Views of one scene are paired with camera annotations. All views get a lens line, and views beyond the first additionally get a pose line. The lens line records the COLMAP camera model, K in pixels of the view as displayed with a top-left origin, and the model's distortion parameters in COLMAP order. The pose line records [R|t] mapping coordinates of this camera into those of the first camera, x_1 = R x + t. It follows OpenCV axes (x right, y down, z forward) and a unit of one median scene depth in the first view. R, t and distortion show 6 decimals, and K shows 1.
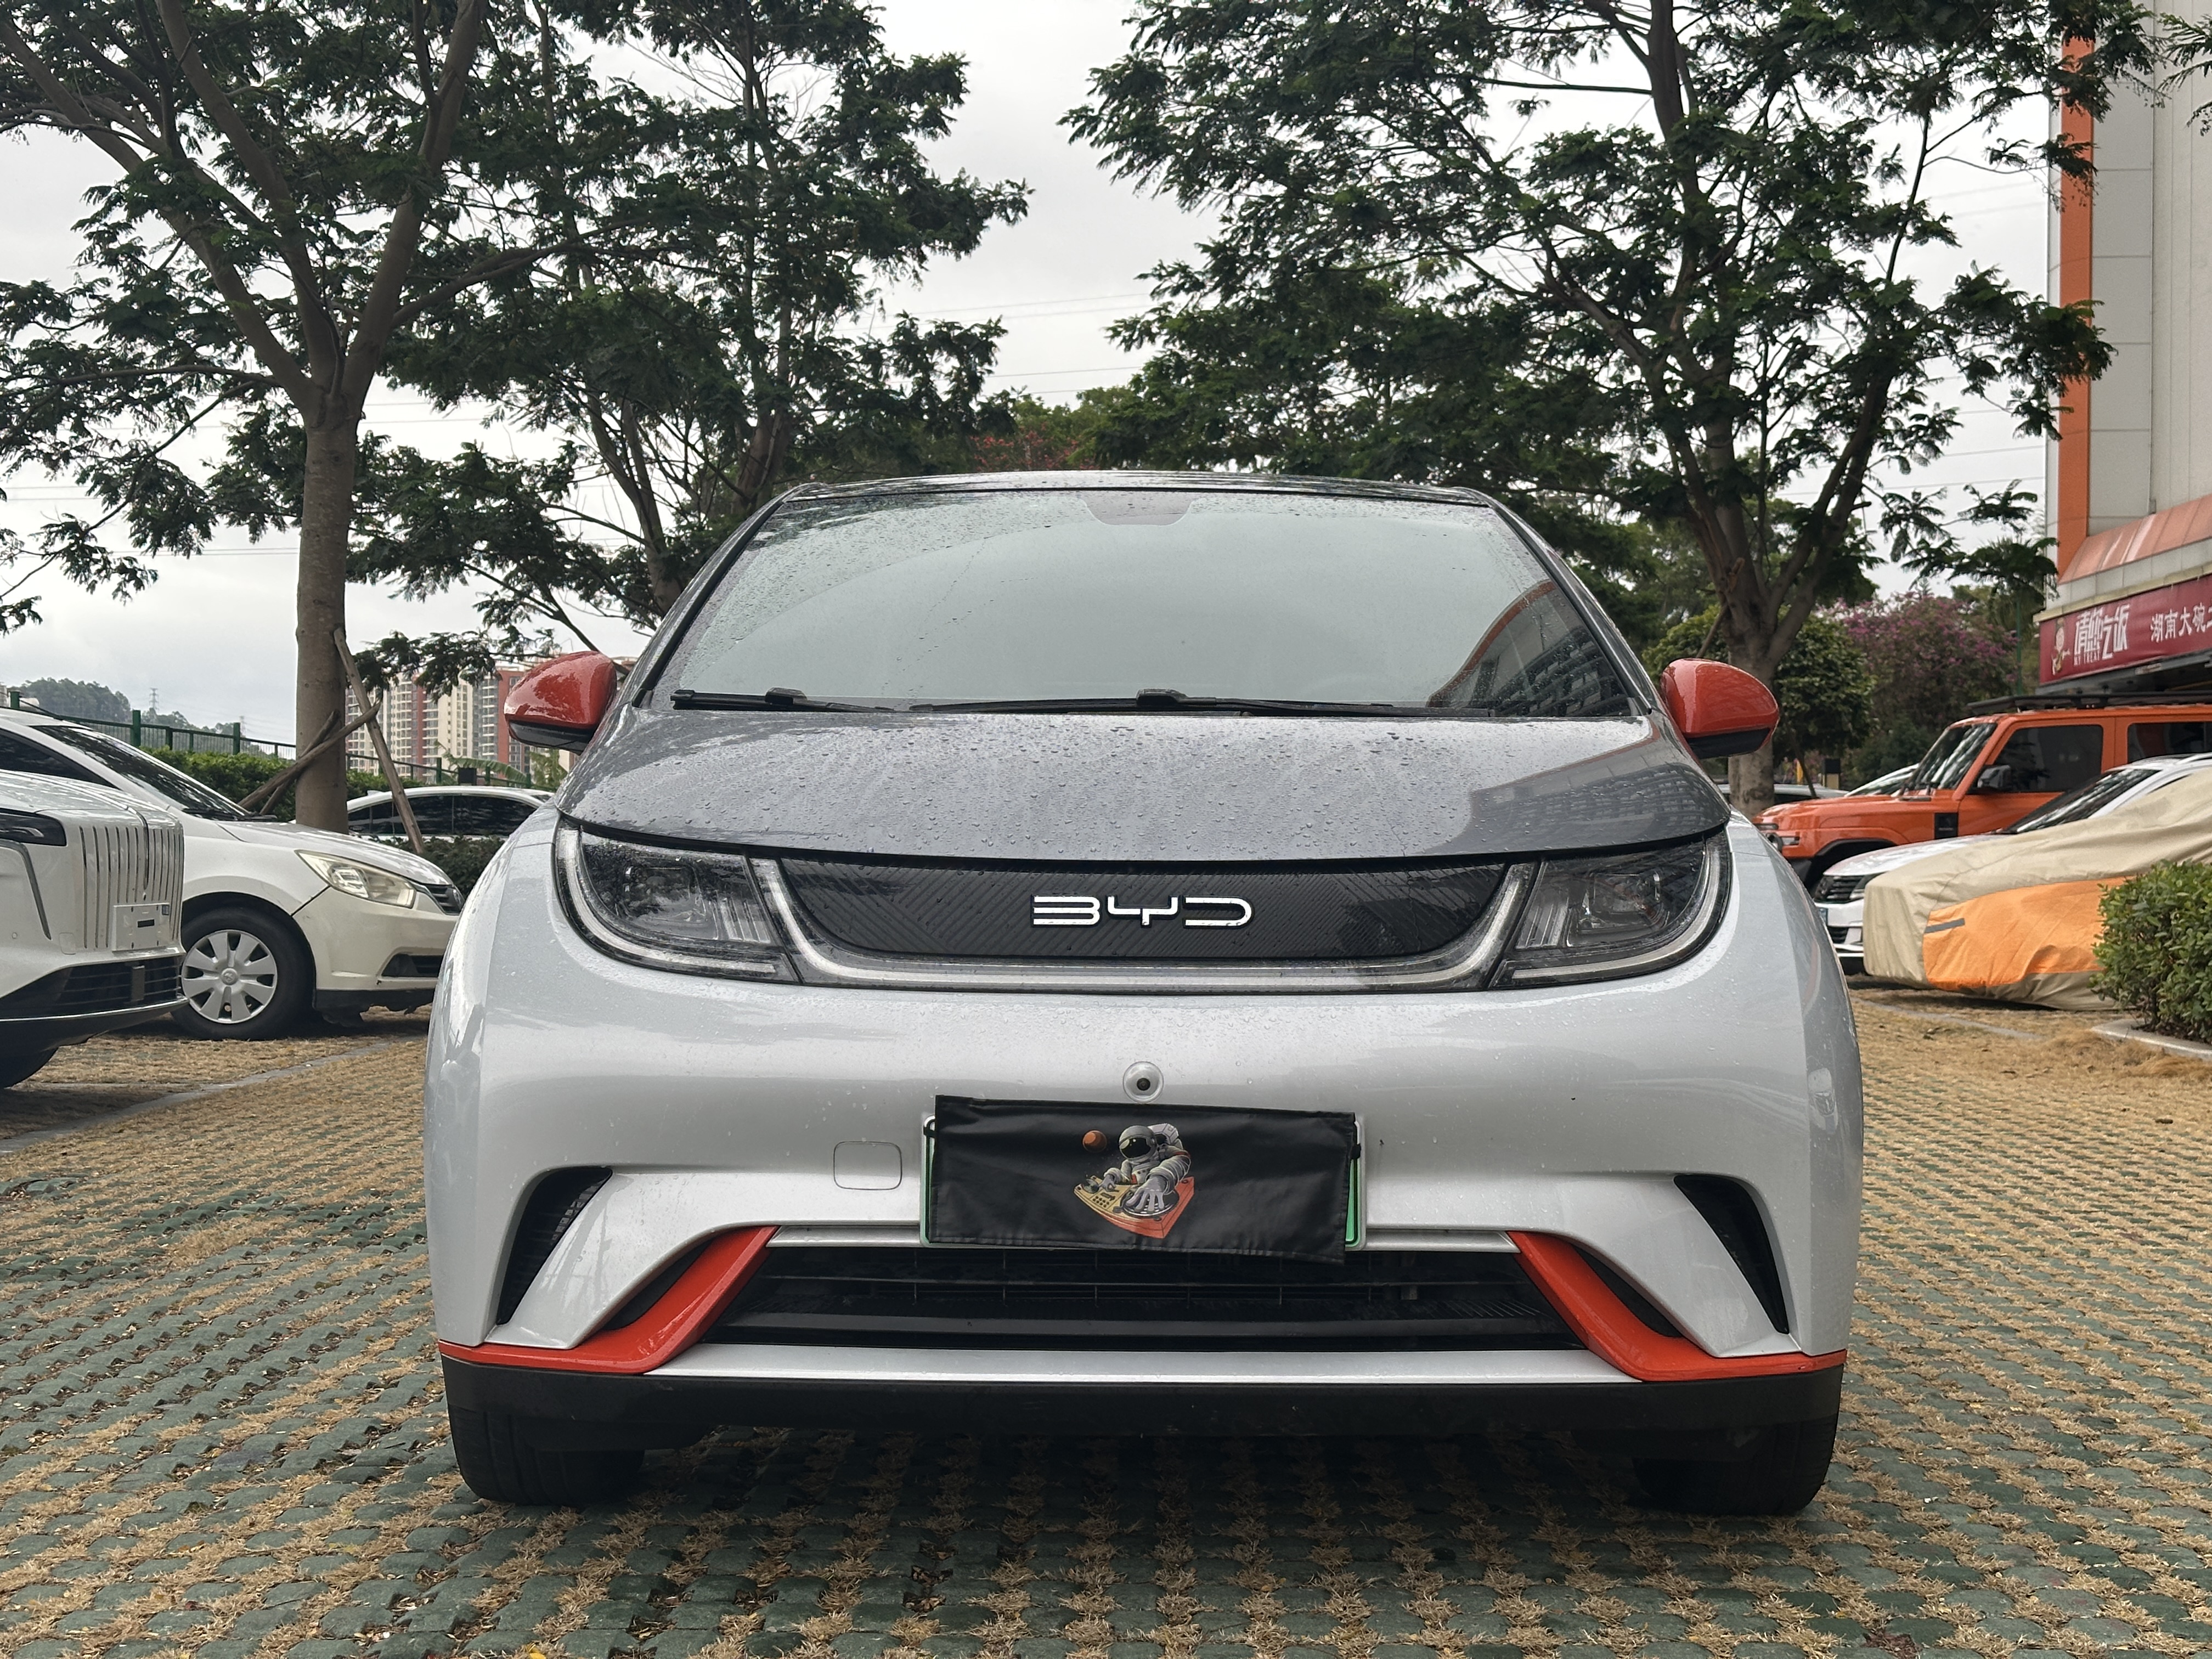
lens RADIAL K [[3075.9, 0, 1057.3], [0, 3075.9, 803.0], [0, 0, 1]] dist [0.093028, 0.000000]
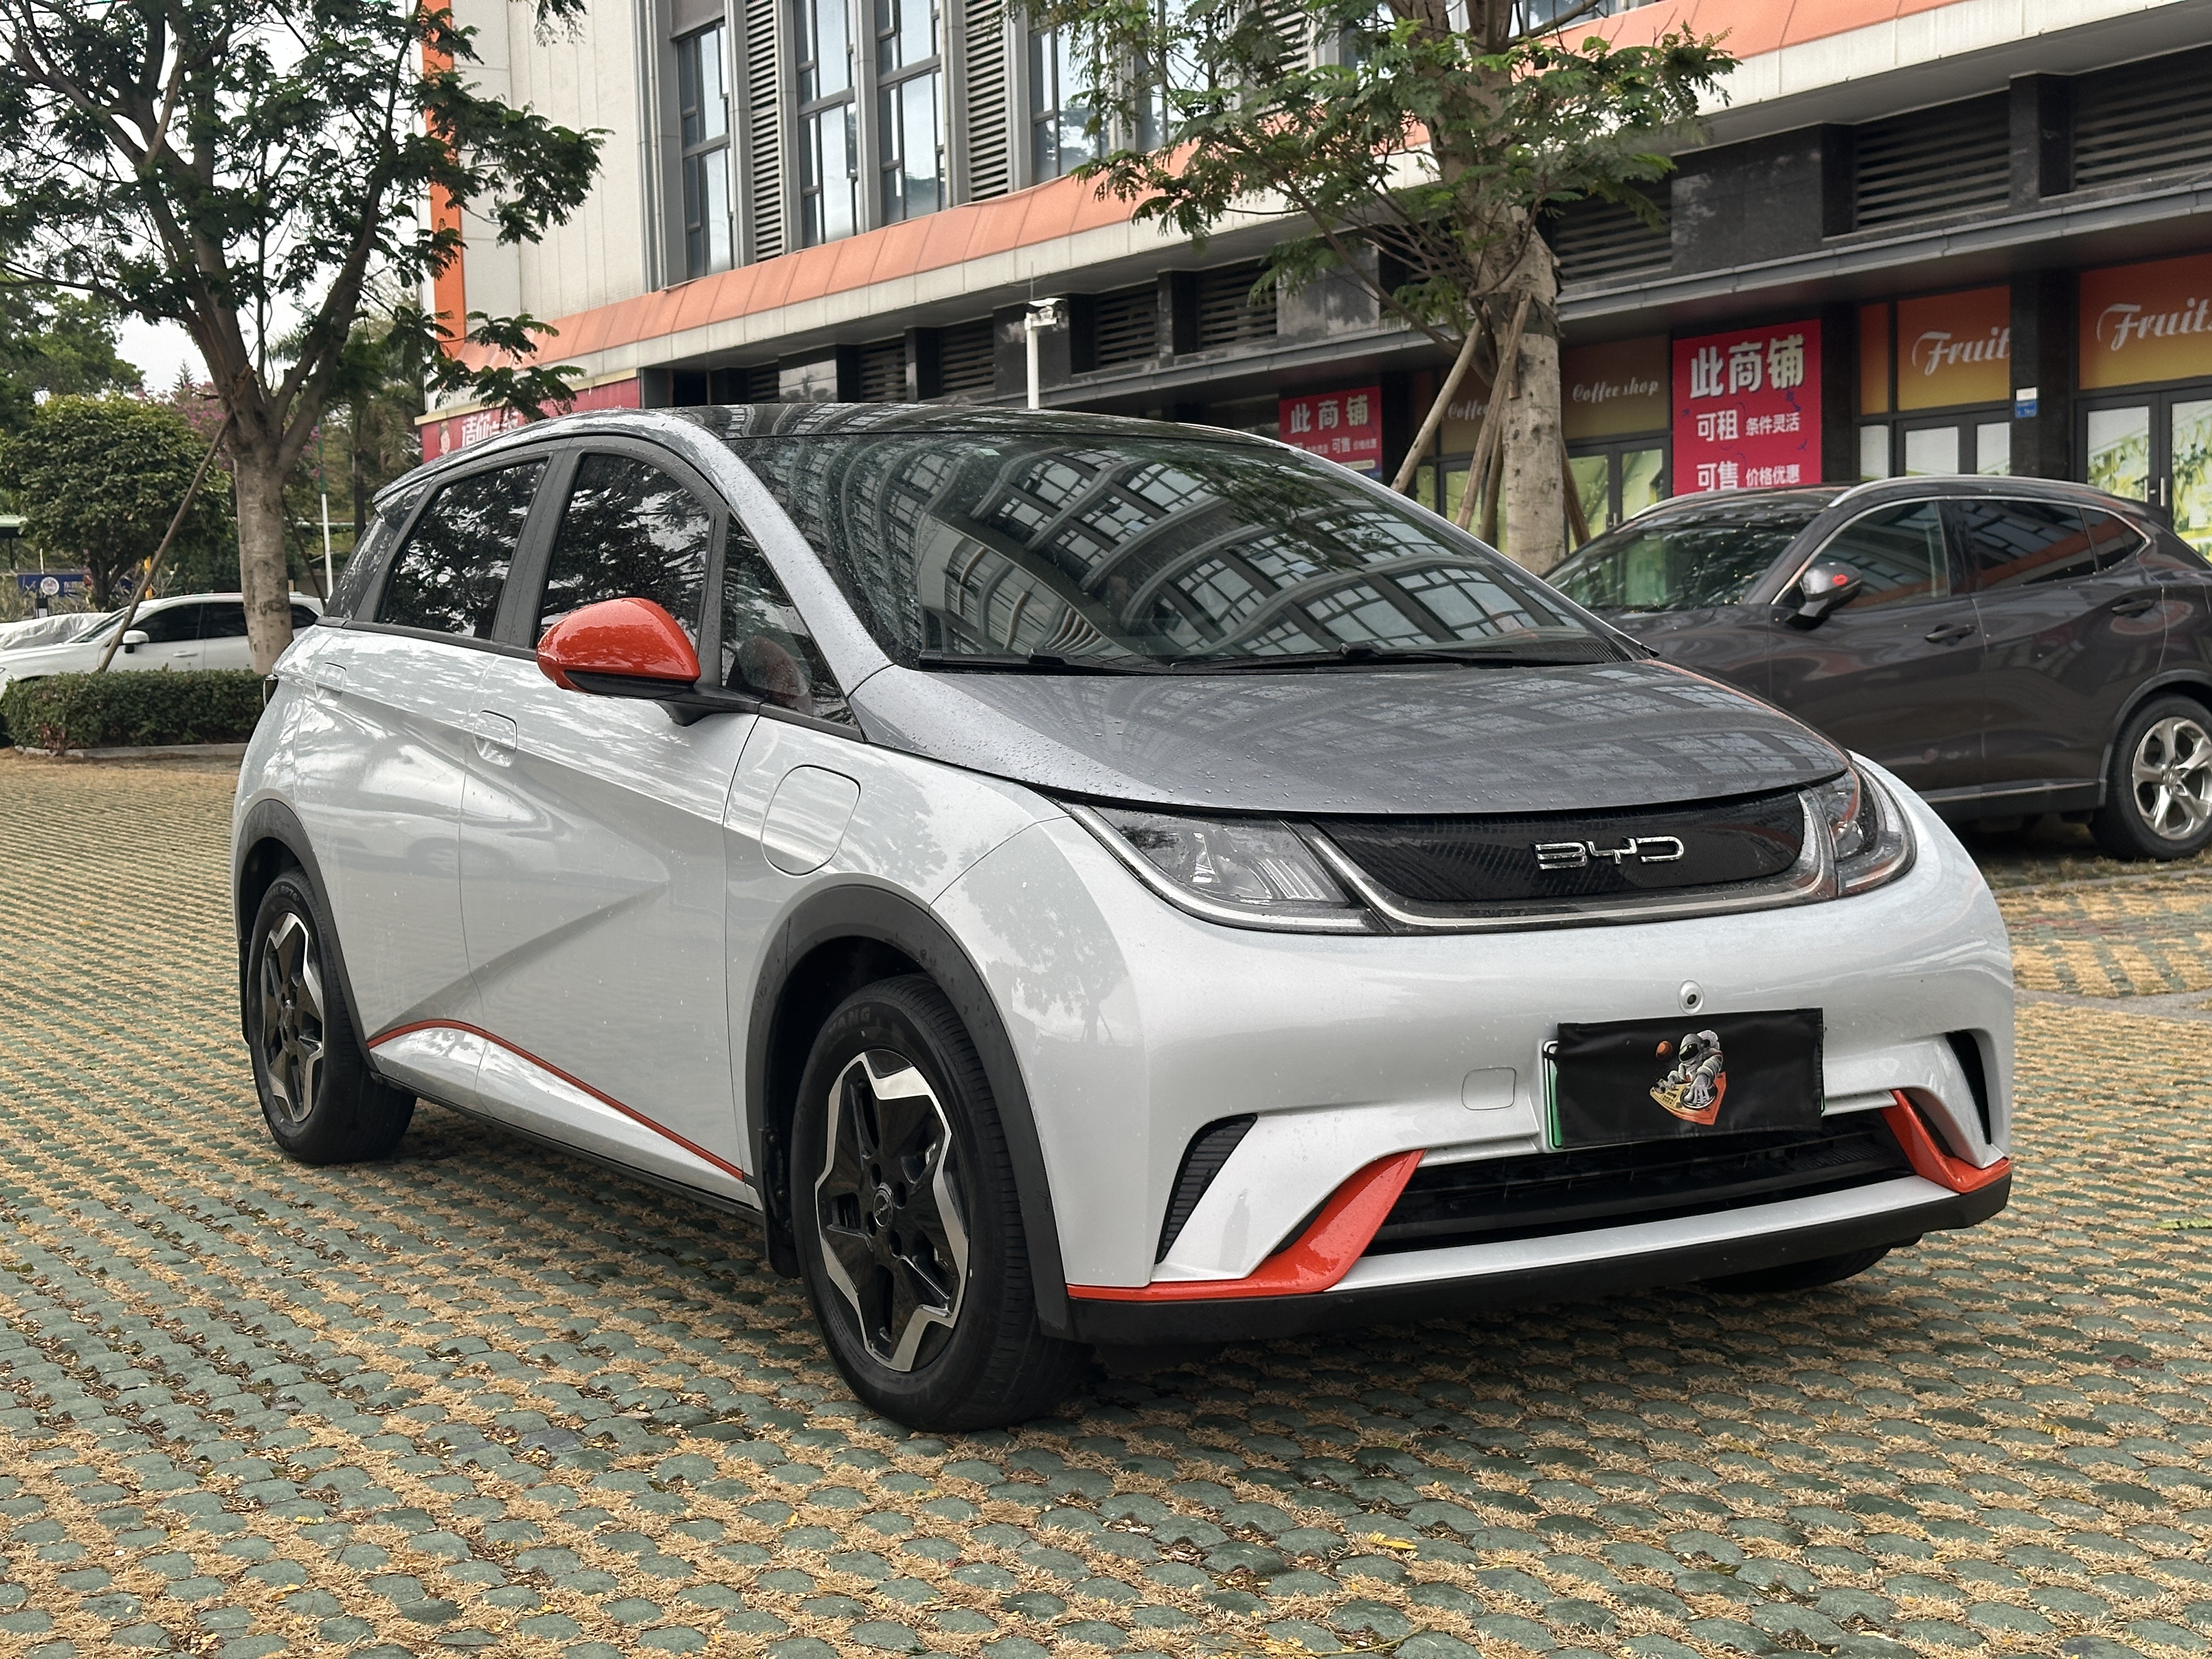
lens RADIAL K [[3075.9, 0, 1106.7], [0, 3075.9, 821.9], [0, 0, 1]] dist [0.093028, 0.000000]
pose [[0.839701, -0.054488, 0.540308, -0.780105], [0.013698, 0.996762, 0.079232, -0.073122], [-0.542876, -0.059130, 0.837729, 0.116812]]
